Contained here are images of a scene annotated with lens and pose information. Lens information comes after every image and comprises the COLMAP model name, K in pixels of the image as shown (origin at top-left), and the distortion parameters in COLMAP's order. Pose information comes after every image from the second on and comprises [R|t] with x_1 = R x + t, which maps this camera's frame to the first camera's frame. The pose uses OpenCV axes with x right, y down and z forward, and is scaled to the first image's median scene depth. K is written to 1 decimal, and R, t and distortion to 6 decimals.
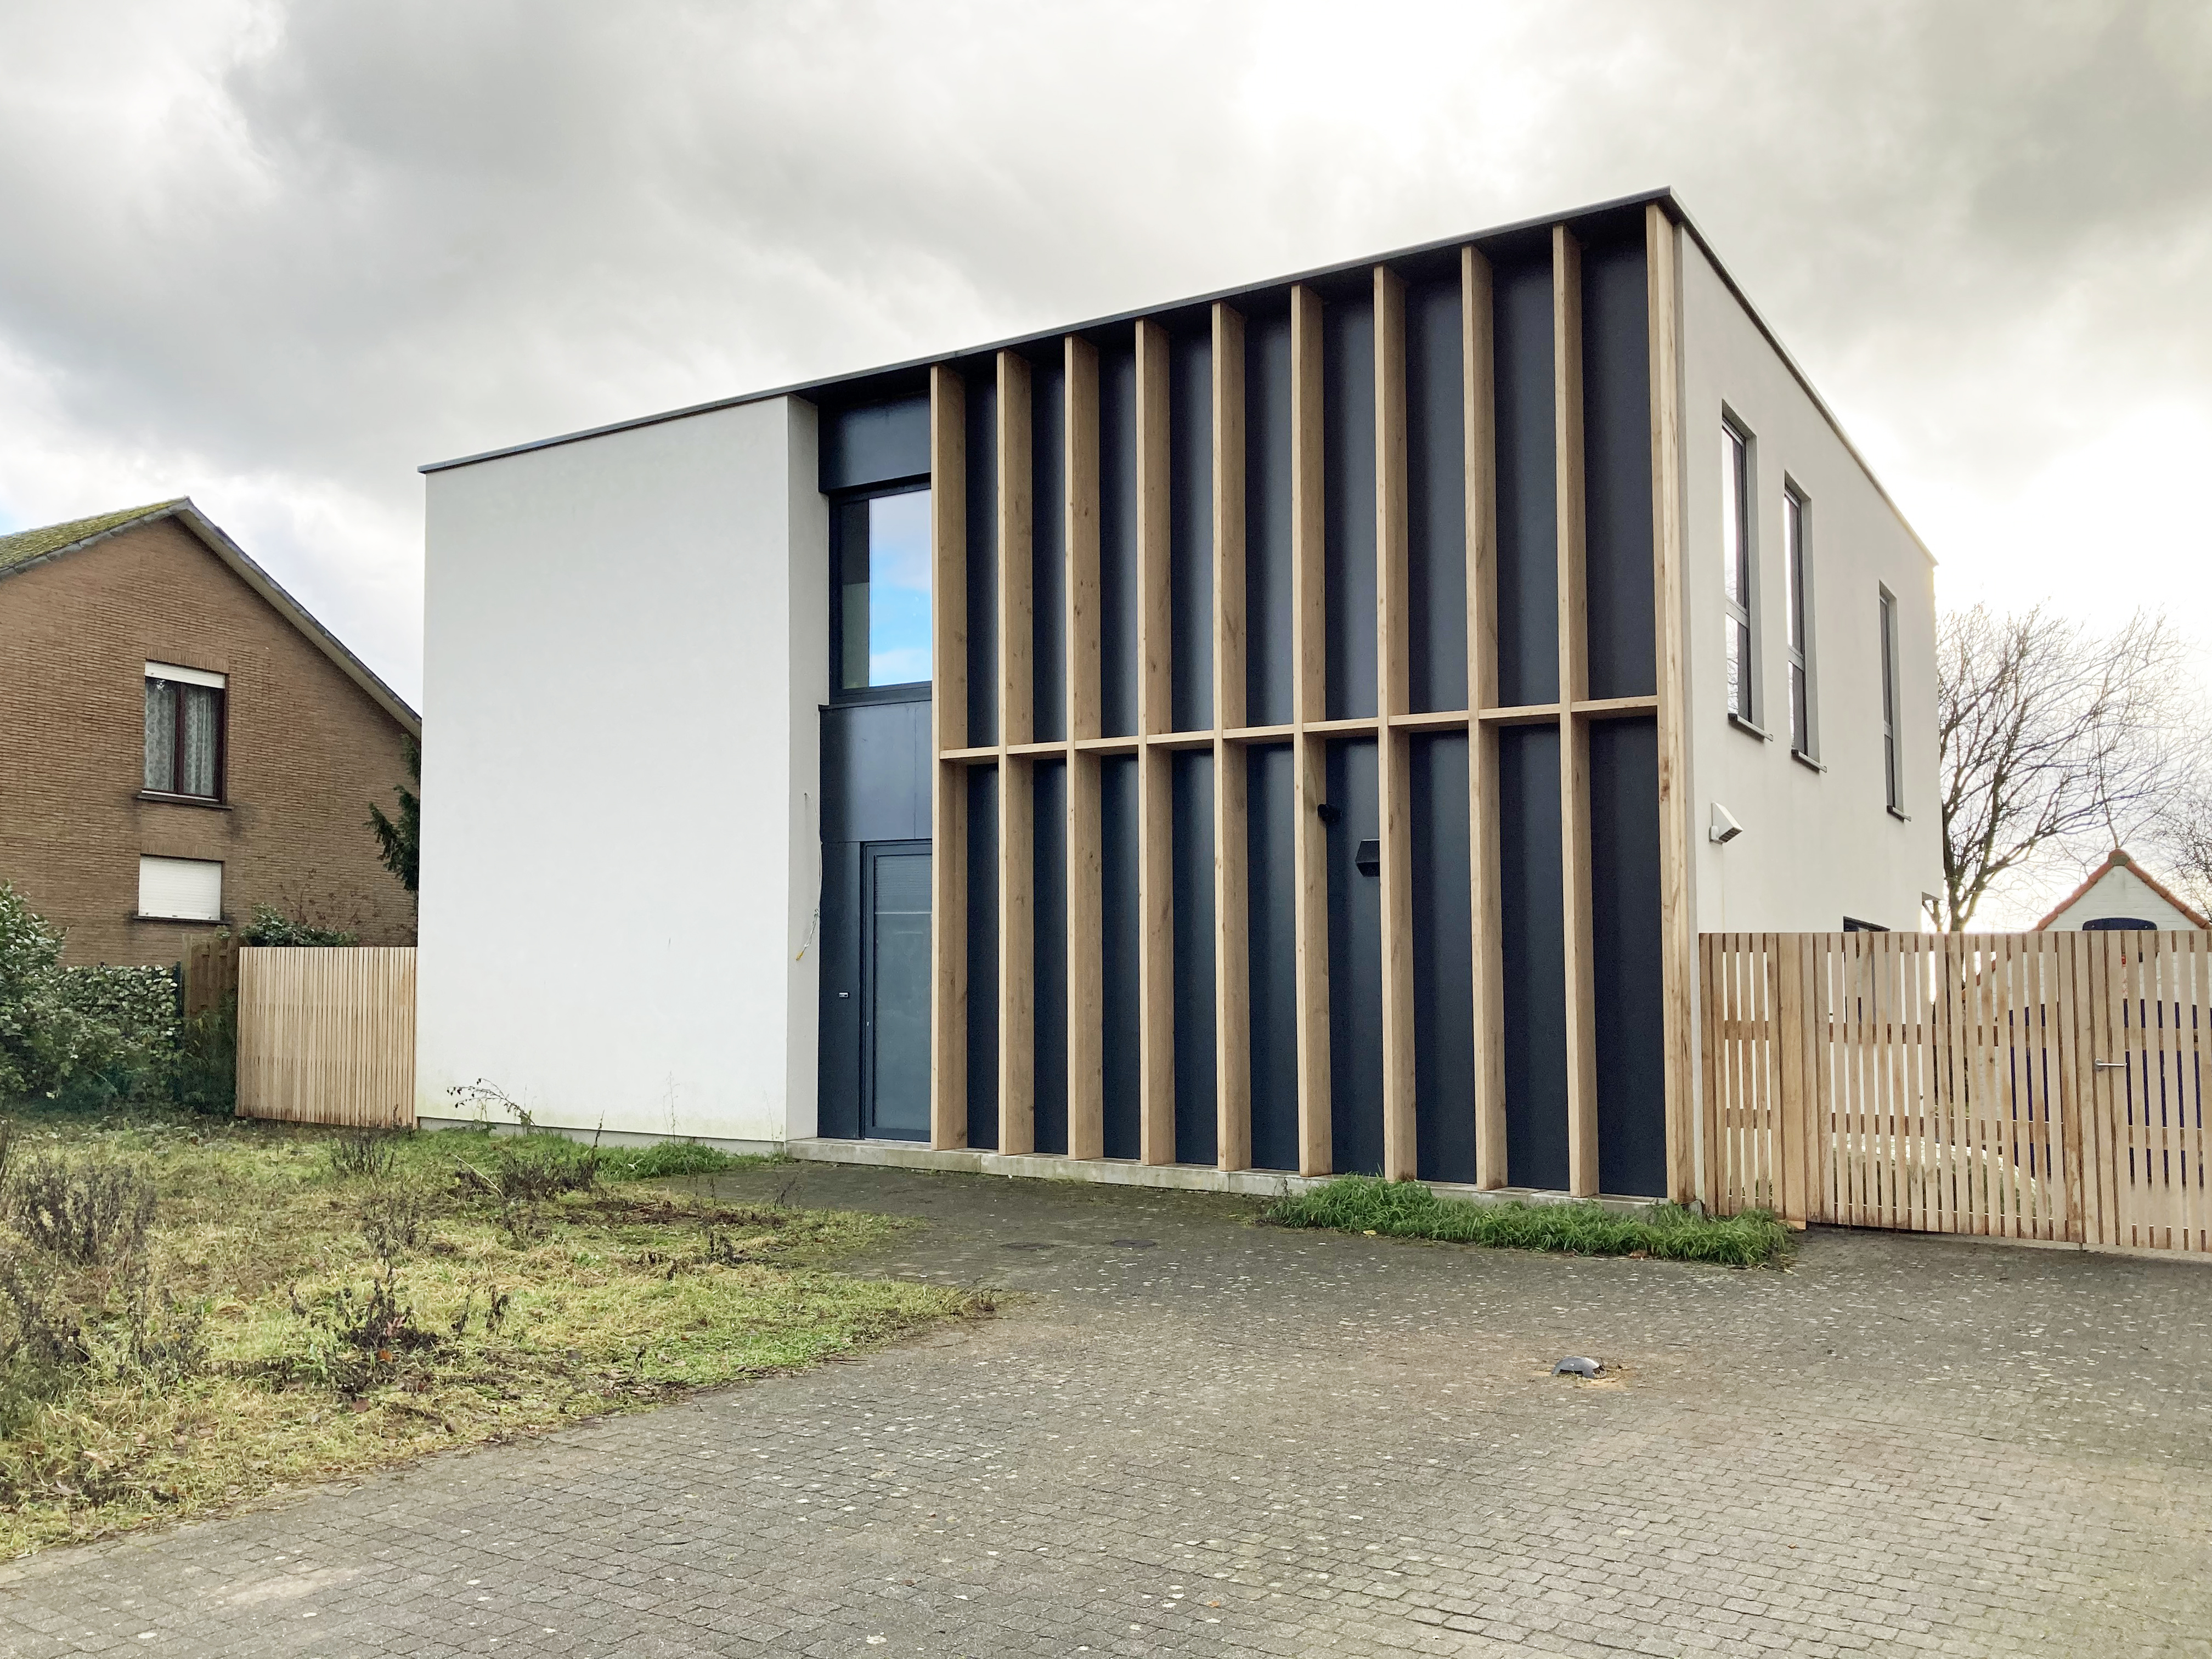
lens RADIAL K [[1806.9, 0, 1106.0], [0, 1806.9, 829.5], [0, 0, 1]] dist [0.058593, -0.157481]
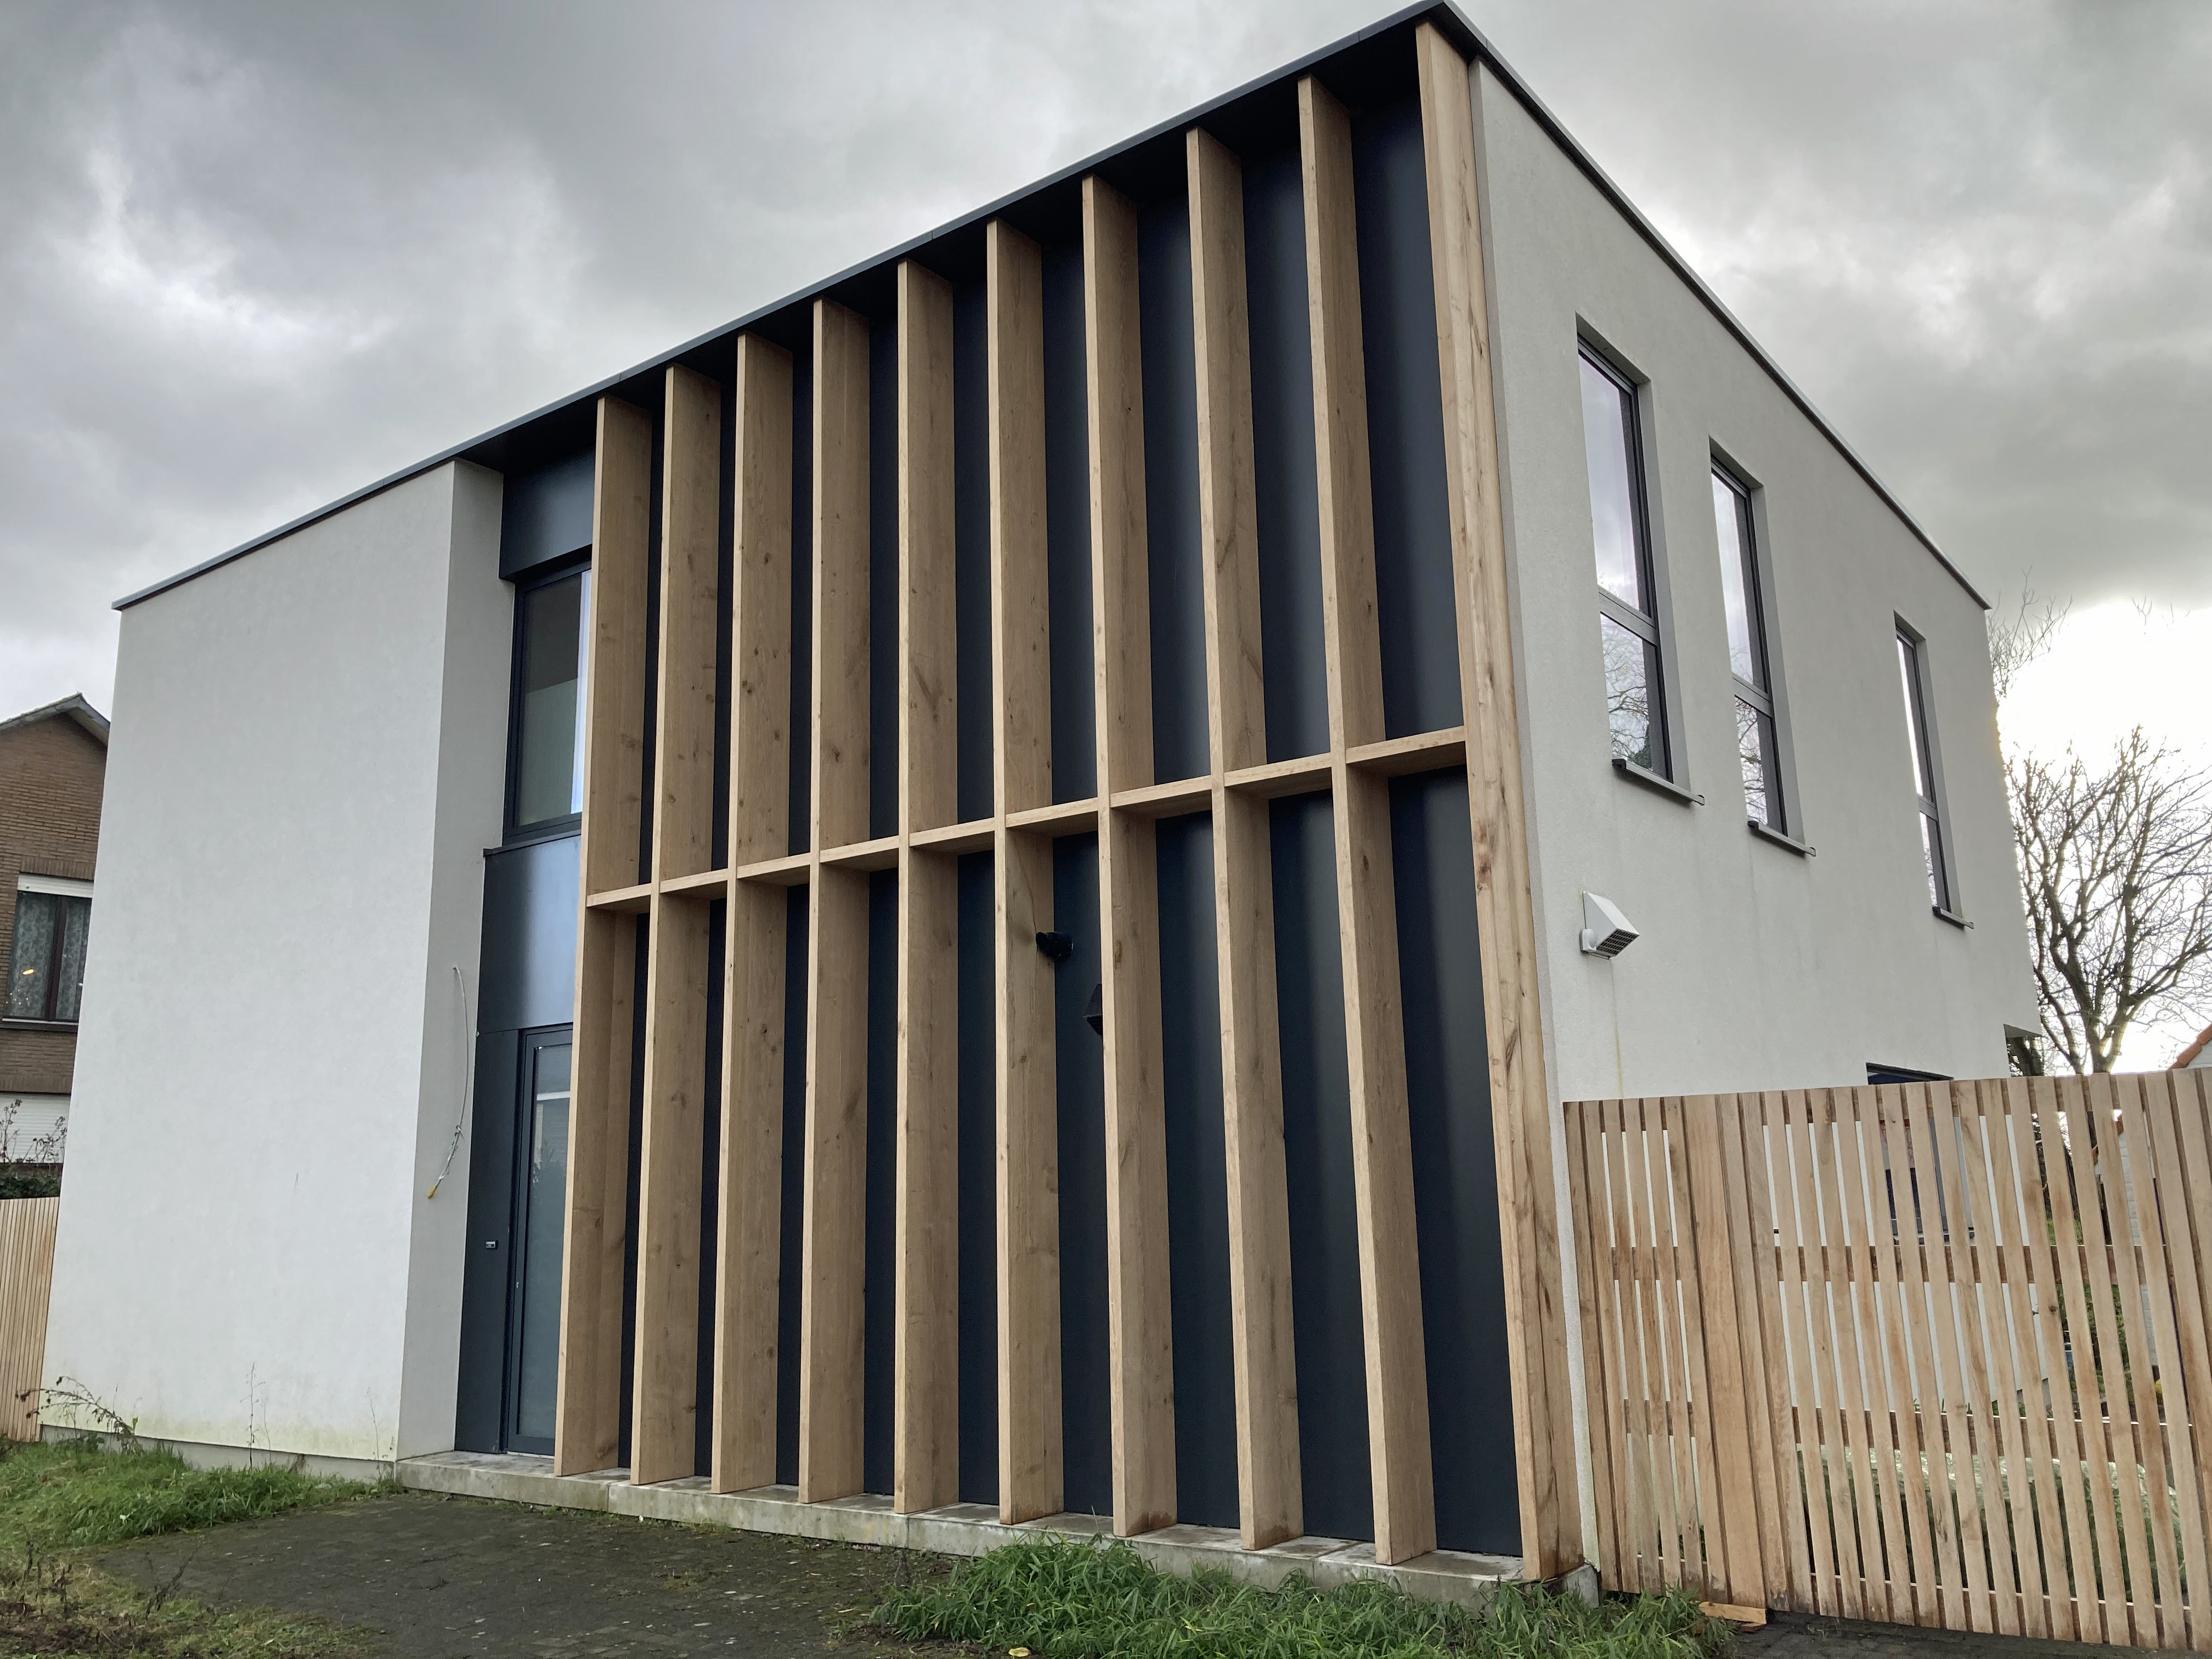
lens RADIAL K [[1758.5, 0, 1191.7], [0, 1758.5, 781.0], [0, 0, 1]] dist [0.024948, -0.029744]
pose [[0.997521, -0.057923, -0.039955, 0.186930], [0.052157, 0.989778, -0.132740, 0.017833], [0.047235, 0.130327, 0.990345, 0.314285]]
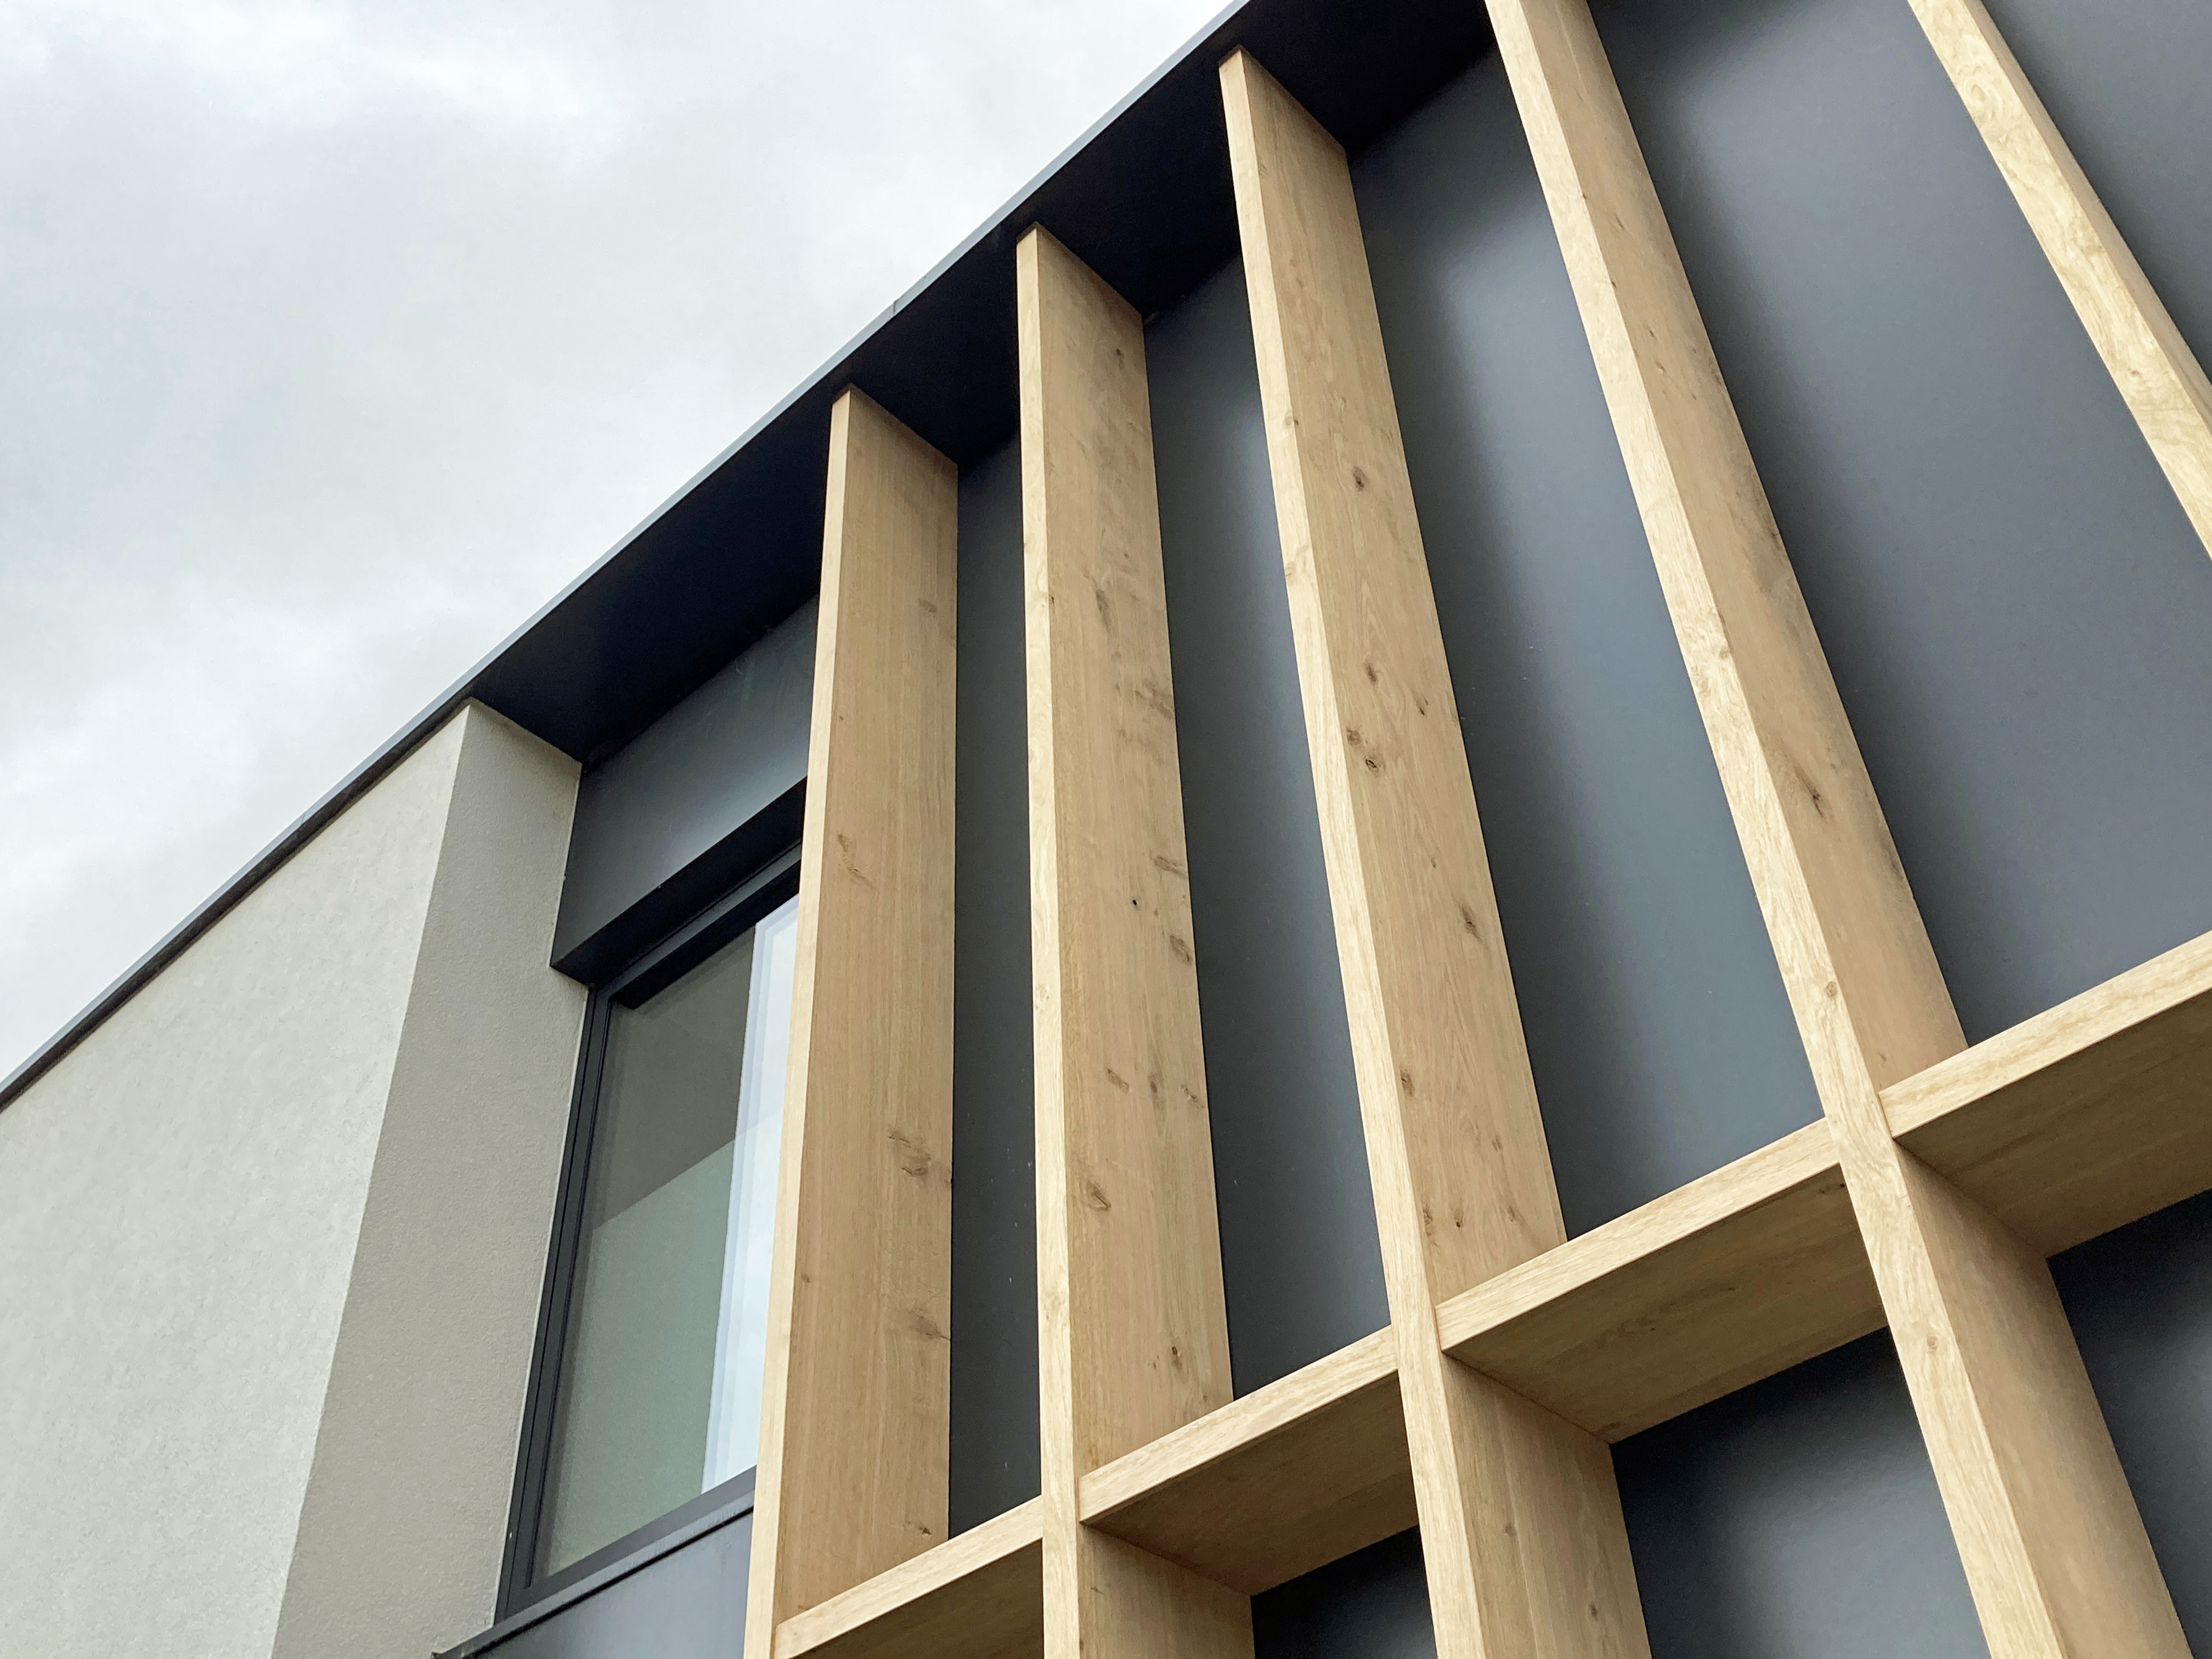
lens RADIAL K [[2279.0, 0, 1106.0], [0, 2279.0, 829.5], [0, 0, 1]] dist [0.010675, -0.003105]
pose [[0.979043, -0.167036, -0.116509, -0.019094], [0.063790, 0.794822, -0.603481, 0.041396], [0.193407, 0.583402, 0.788820, 0.797496]]
